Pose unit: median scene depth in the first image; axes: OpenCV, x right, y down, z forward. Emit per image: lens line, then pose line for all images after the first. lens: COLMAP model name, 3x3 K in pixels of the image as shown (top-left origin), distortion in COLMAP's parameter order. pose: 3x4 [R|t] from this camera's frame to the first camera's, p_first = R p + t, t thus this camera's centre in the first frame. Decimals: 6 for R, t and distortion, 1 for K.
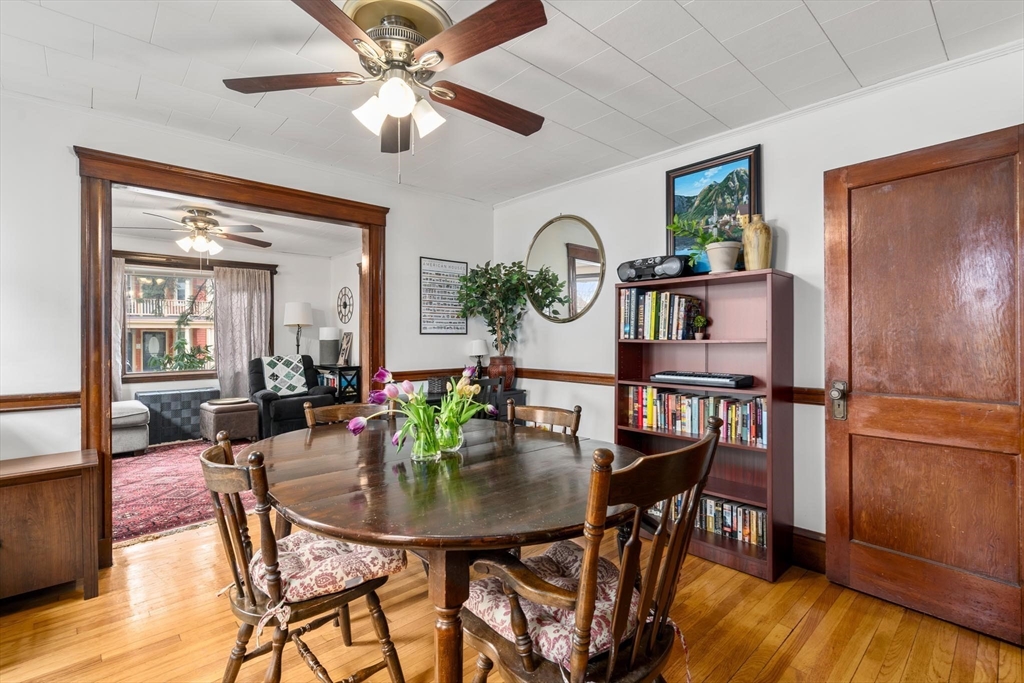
lens RADIAL K [[485.5, 0, 510.3], [0, 485.5, 336.4], [0, 0, 1]] dist [-0.000724, -0.000042]
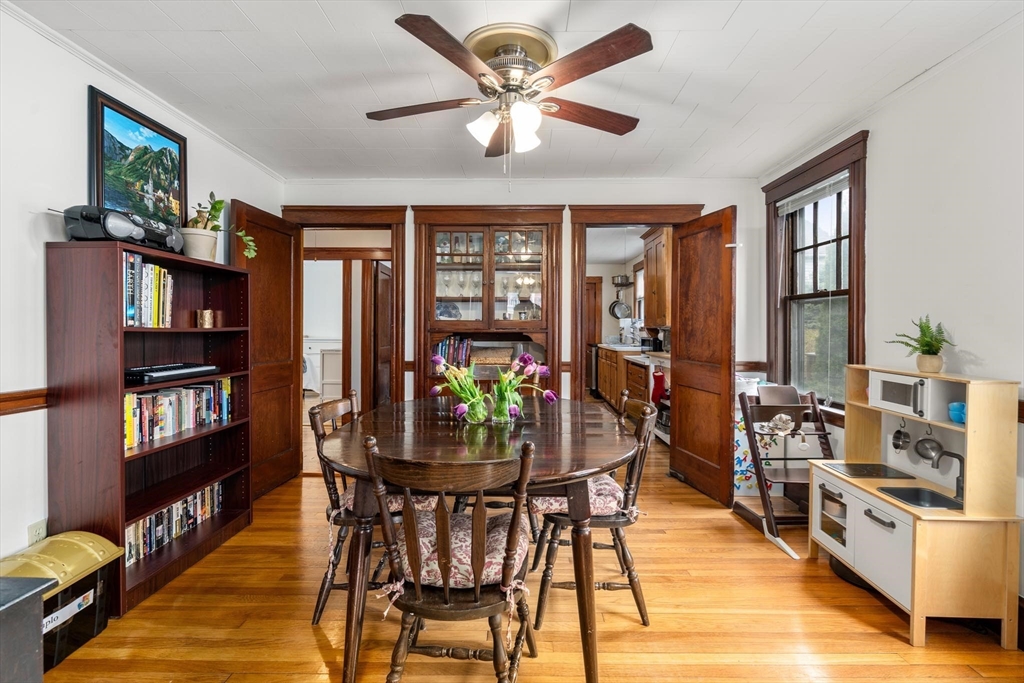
lens RADIAL K [[466.2, 0, 514.0], [0, 466.2, 330.0], [0, 0, 1]] dist [0.000428, 0.000140]
pose [[-0.725423, -0.004895, 0.688286, -0.635637], [-0.004895, 0.999986, 0.001952, 0.006302], [-0.688286, -0.001953, -0.725437, 1.166972]]
